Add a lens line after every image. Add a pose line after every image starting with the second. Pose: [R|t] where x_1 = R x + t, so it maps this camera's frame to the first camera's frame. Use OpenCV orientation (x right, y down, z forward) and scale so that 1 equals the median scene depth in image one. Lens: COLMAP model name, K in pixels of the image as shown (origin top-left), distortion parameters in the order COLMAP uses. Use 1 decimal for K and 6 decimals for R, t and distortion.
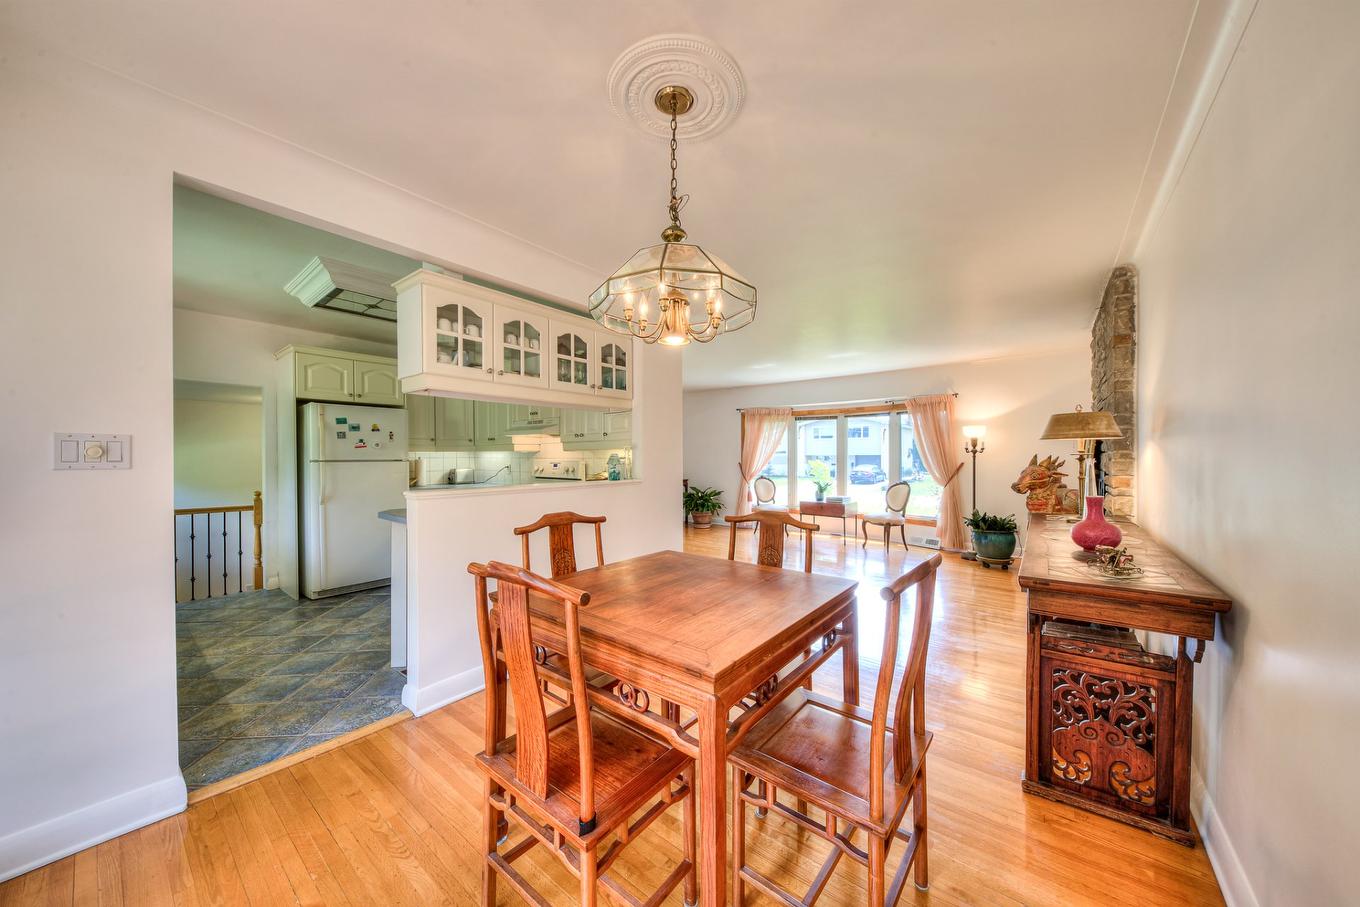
lens RADIAL K [[462.8, 0, 681.0], [0, 462.8, 457.9], [0, 0, 1]] dist [0.008883, -0.006099]
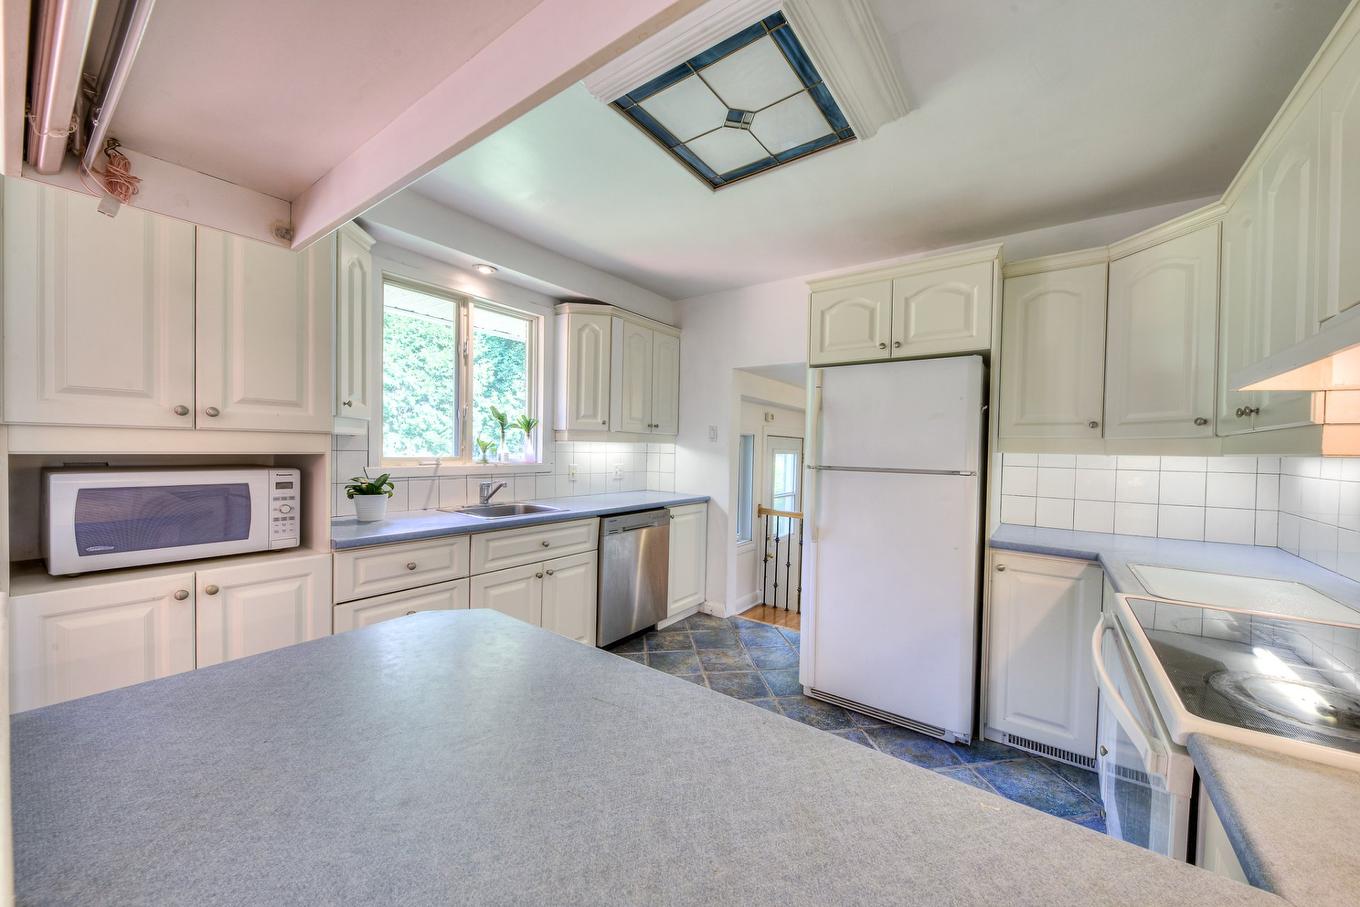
lens RADIAL K [[487.8, 0, 703.8], [0, 487.8, 458.2], [0, 0, 1]] dist [0.013105, -0.007291]
pose [[0.065229, 0.022006, -0.997628, -0.156481], [-0.026132, 0.999452, 0.020337, -0.011884], [0.997528, 0.024744, 0.065768, 0.743198]]
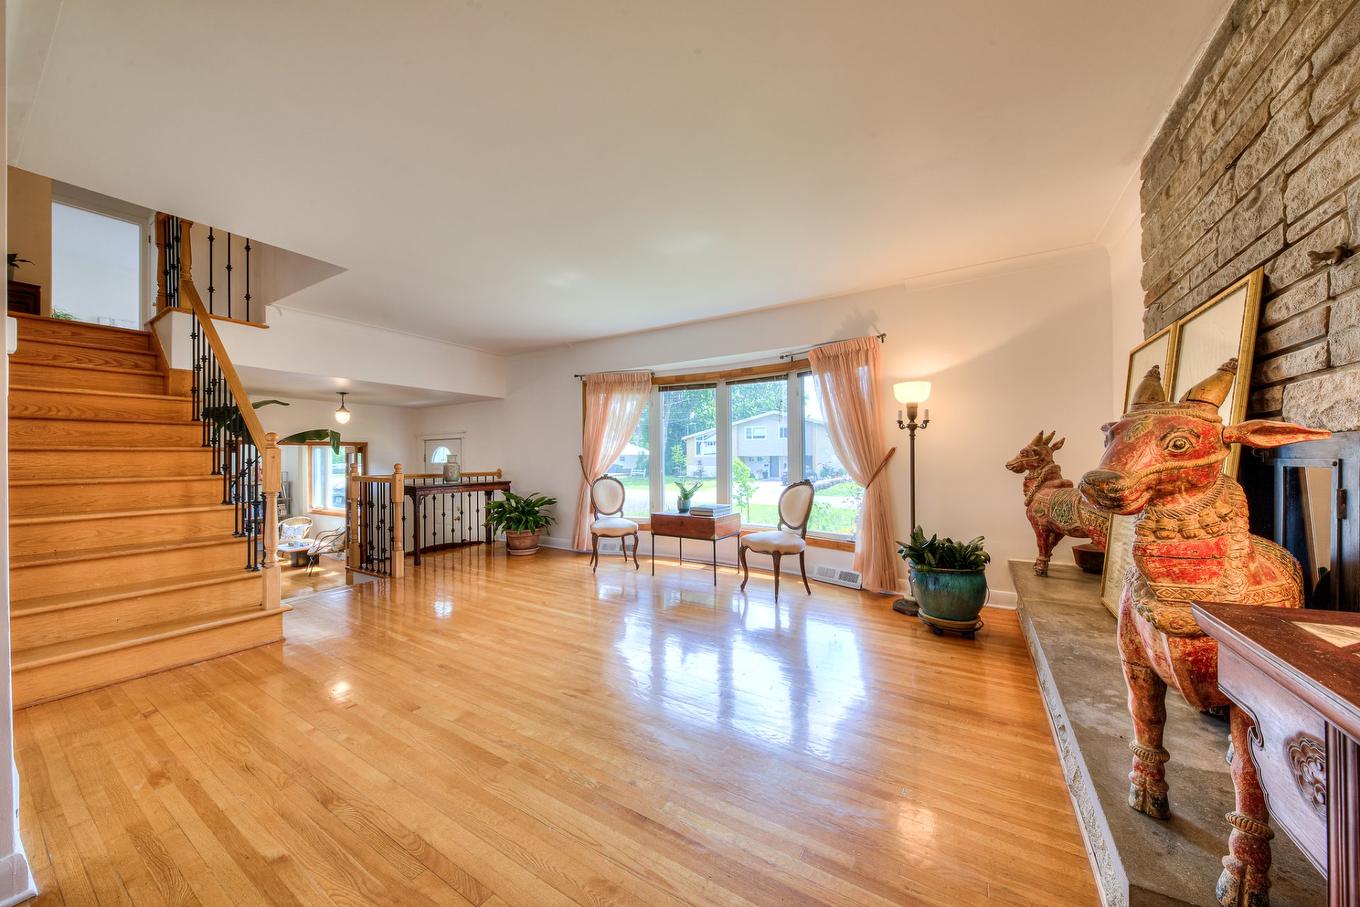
lens RADIAL K [[468.1, 0, 680.0], [0, 468.1, 453.5], [0, 0, 1]] dist [0.001239, 0.000072]
pose [[0.992557, -0.003892, 0.121719, 0.351018], [0.005740, 0.999873, -0.014842, 0.035310], [-0.121646, 0.015430, 0.992454, 0.586452]]
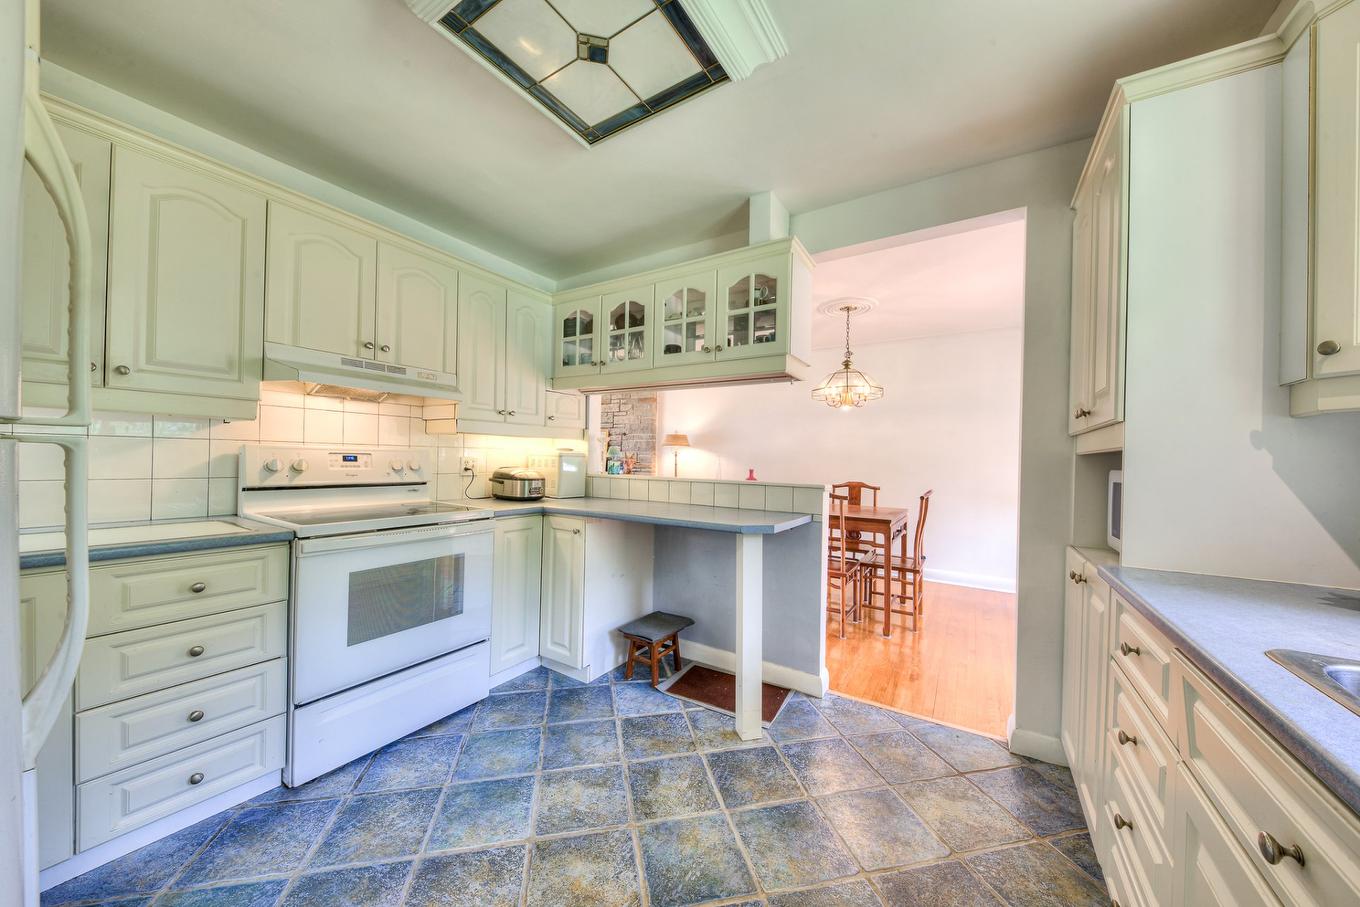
lens RADIAL K [[462.8, 0, 681.0], [0, 462.8, 457.9], [0, 0, 1]] dist [0.008883, -0.006099]
pose [[-0.108862, 0.000048, 0.994057, -0.832902], [-0.016915, 0.999855, -0.001901, 0.011618], [-0.993913, -0.017021, -0.108846, 0.758411]]
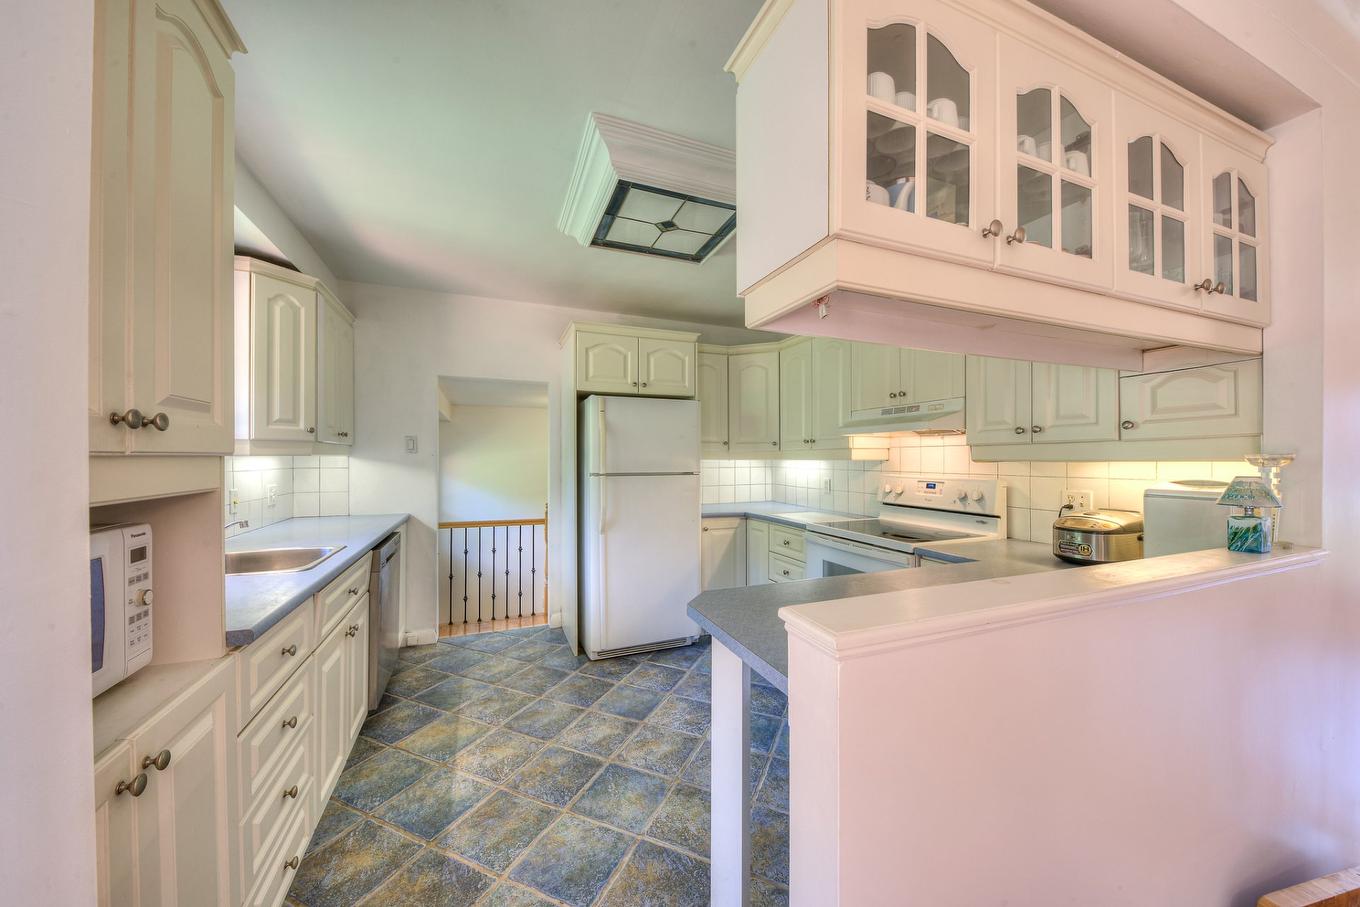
lens RADIAL K [[476.9, 0, 684.1], [0, 476.9, 457.9], [0, 0, 1]] dist [0.008776, -0.006824]
pose [[0.874058, 0.001806, -0.485818, -0.266936], [-0.004469, 0.999981, -0.004322, -0.014929], [0.485801, 0.005949, 0.874049, 0.365201]]
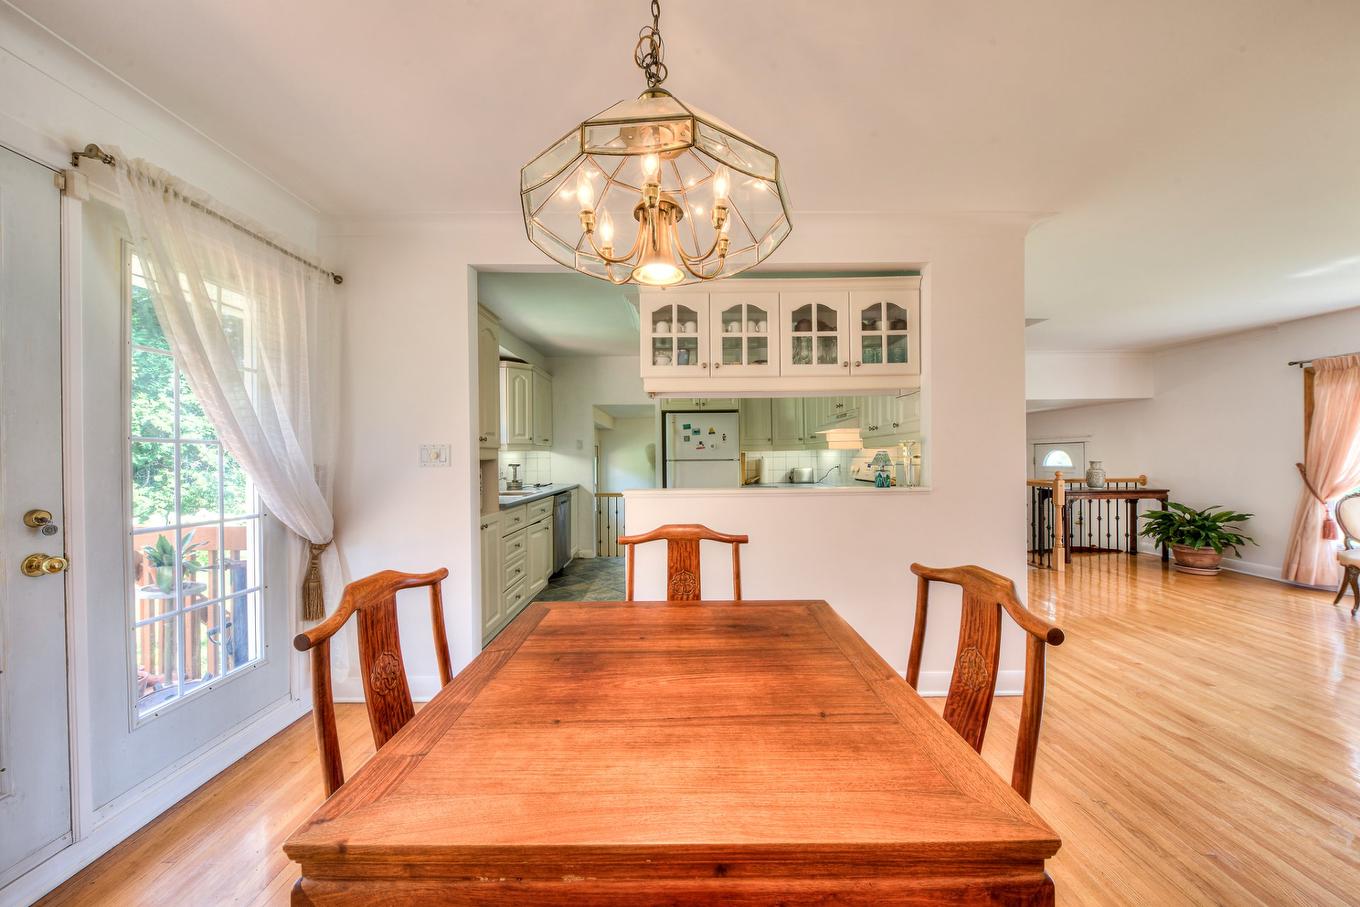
lens RADIAL K [[462.8, 0, 681.0], [0, 462.8, 457.9], [0, 0, 1]] dist [0.008883, -0.006099]
pose [[0.626019, -0.002338, -0.779804, 0.178351], [0.005440, 0.999984, 0.001370, -0.000813], [0.779789, -0.005100, 0.626022, 0.225238]]
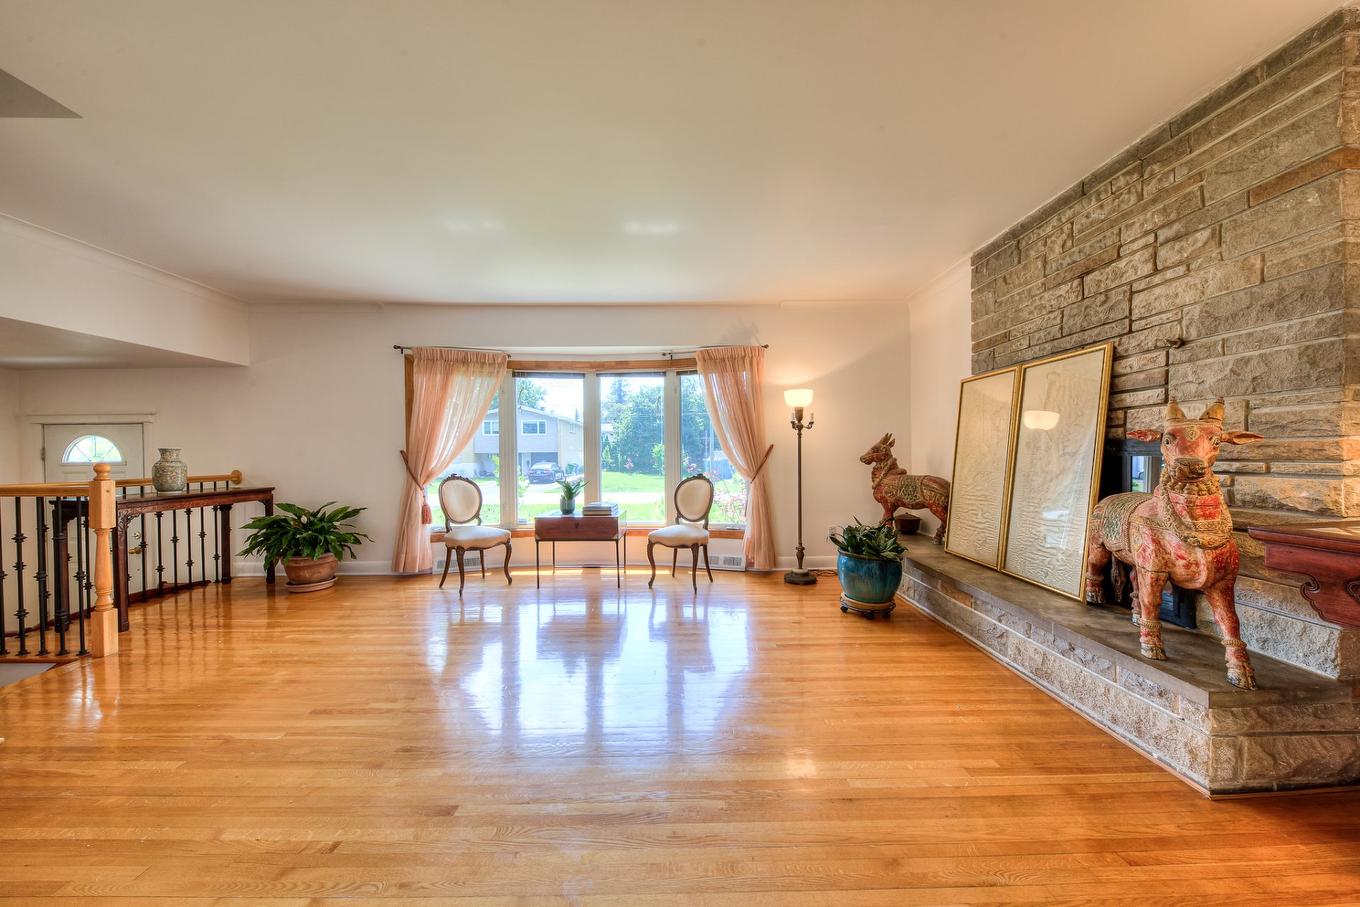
lens RADIAL K [[476.9, 0, 684.1], [0, 476.9, 457.9], [0, 0, 1]] dist [0.008776, -0.006824]
pose [[0.771857, -0.010471, 0.635710, 0.055619], [0.009686, 0.999942, 0.004710, 0.036026], [-0.635722, 0.002522, 0.771914, 0.728394]]
